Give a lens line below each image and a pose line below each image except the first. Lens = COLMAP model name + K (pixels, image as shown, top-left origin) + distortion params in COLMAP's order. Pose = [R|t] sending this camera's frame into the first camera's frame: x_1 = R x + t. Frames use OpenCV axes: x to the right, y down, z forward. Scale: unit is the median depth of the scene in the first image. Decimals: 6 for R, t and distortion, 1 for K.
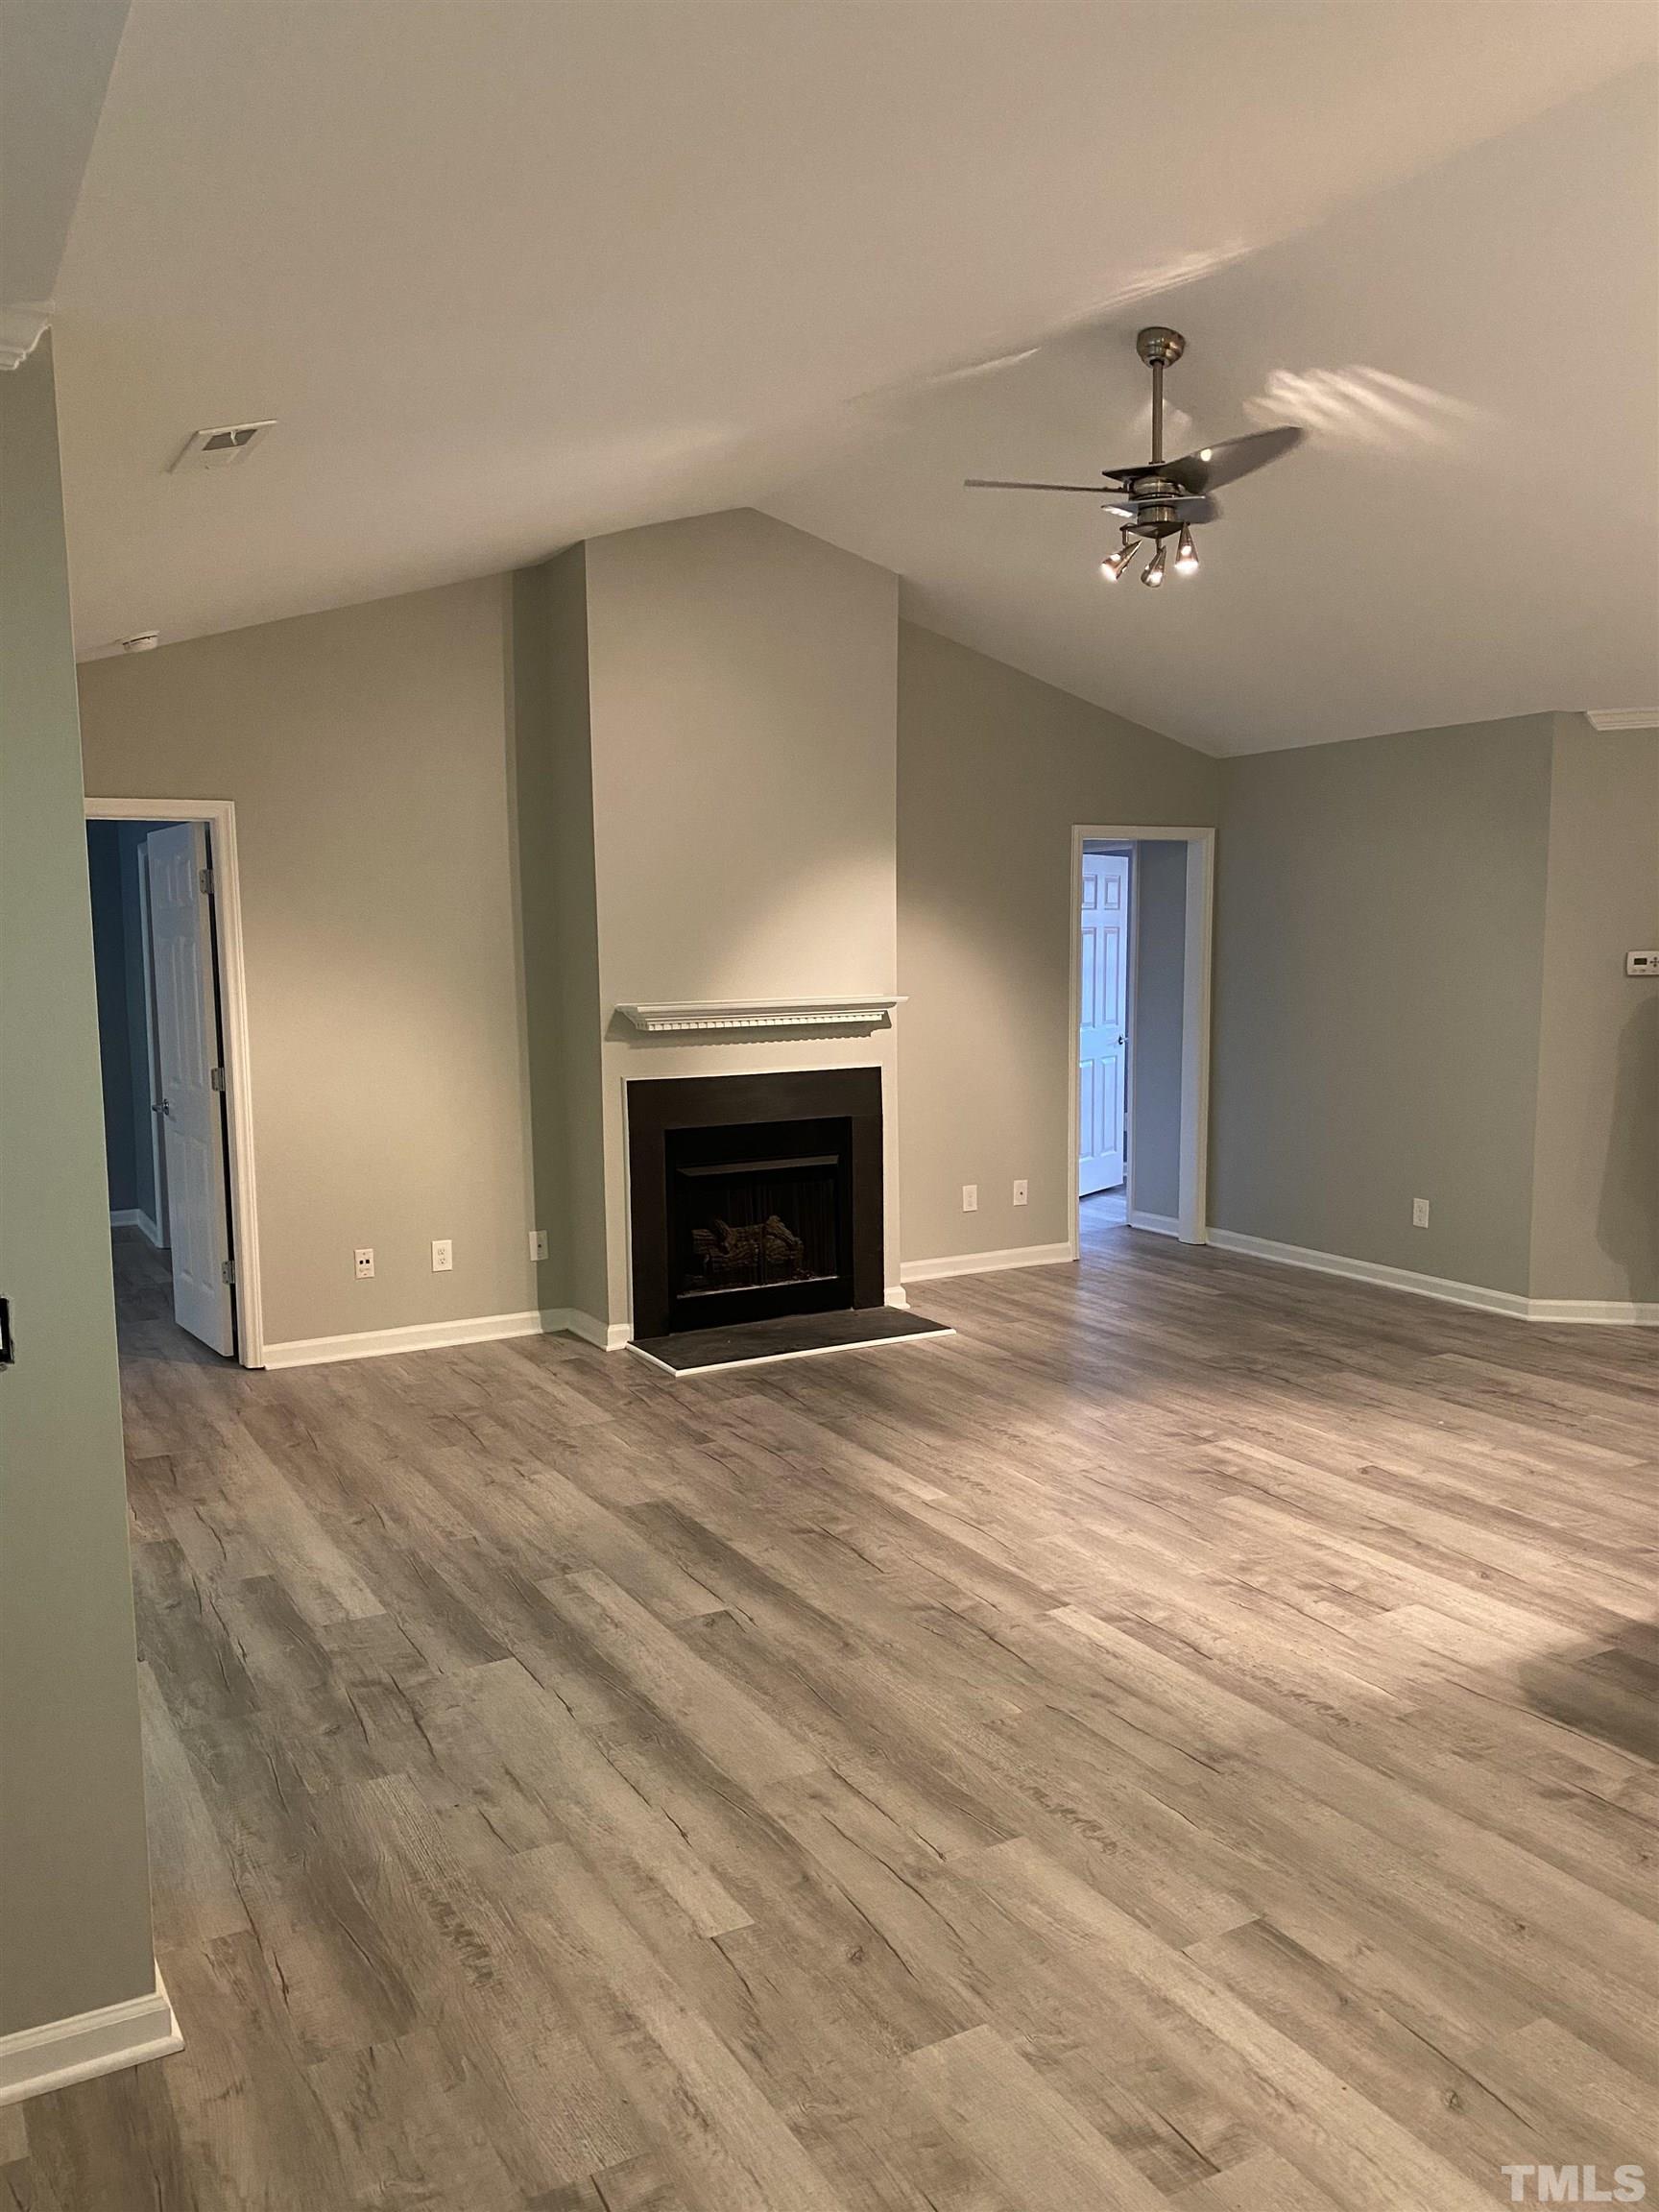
lens RADIAL K [[1690.6, 0, 817.3], [0, 1690.6, 1127.0], [0, 0, 1]] dist [0.053427, -0.049786]
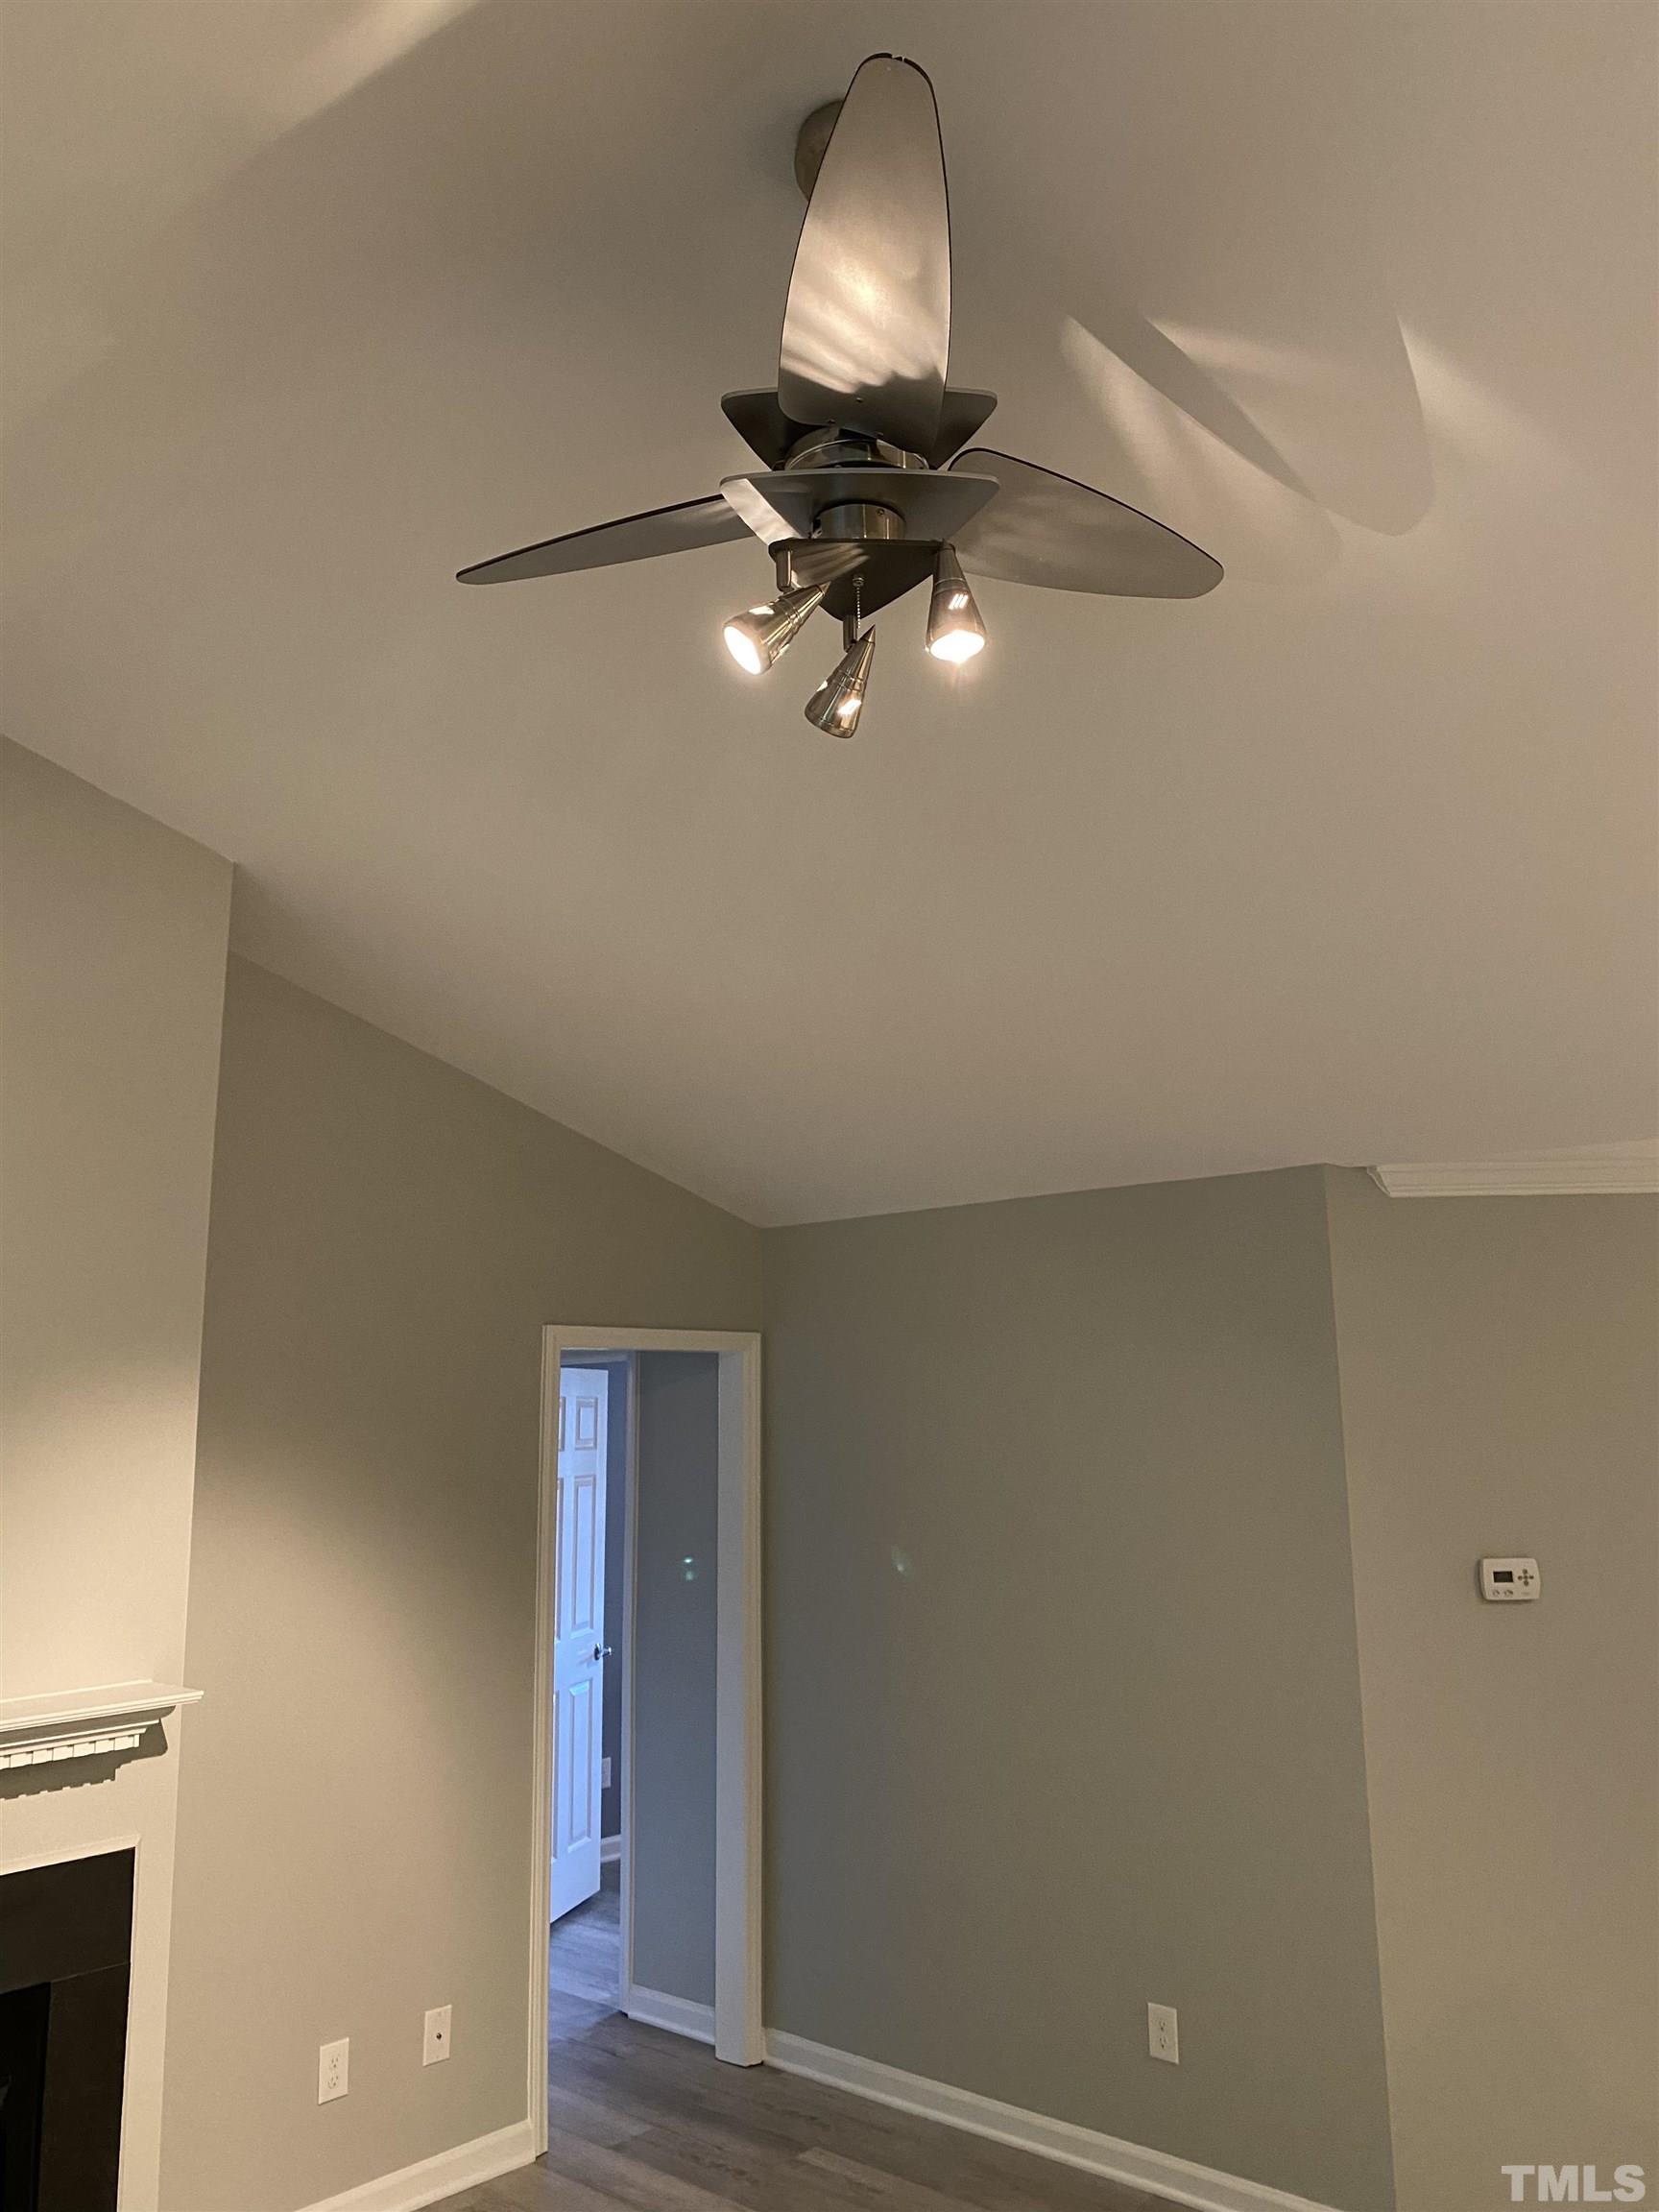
lens RADIAL K [[1690.6, 0, 817.3], [0, 1690.6, 1127.0], [0, 0, 1]] dist [0.053427, -0.049786]
pose [[0.943938, 0.055376, 0.325444, 0.047619], [0.039499, 0.959802, -0.277883, -0.081842], [-0.327750, 0.275160, 0.903807, 0.444415]]
